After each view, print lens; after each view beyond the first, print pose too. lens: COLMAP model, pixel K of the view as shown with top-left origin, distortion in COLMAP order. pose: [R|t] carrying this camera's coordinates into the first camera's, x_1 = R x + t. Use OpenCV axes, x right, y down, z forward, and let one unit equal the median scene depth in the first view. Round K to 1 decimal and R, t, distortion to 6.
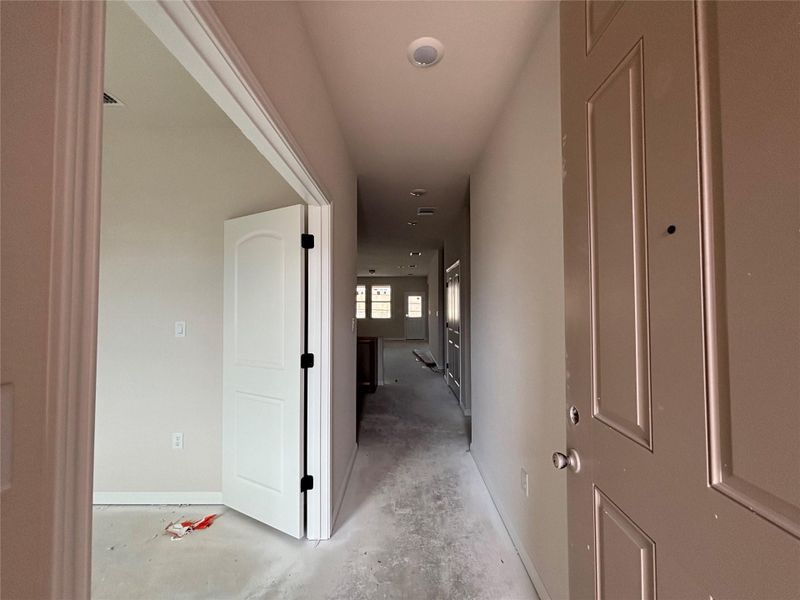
lens RADIAL K [[321.3, 0, 400.0], [0, 321.3, 300.0], [0, 0, 1]] dist [0.000915, -0.000013]
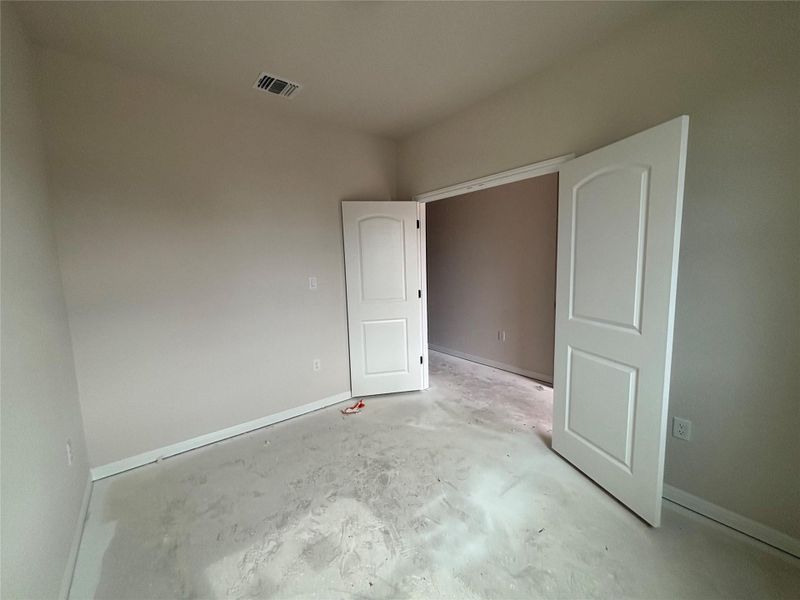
lens RADIAL K [[321.3, 0, 400.0], [0, 321.3, 300.0], [0, 0, 1]] dist [0.000915, -0.000013]
pose [[0.782607, -0.102135, 0.614081, -1.314206], [0.014816, 0.989225, 0.145649, -0.029543], [-0.622340, -0.104888, 0.775688, -0.263687]]
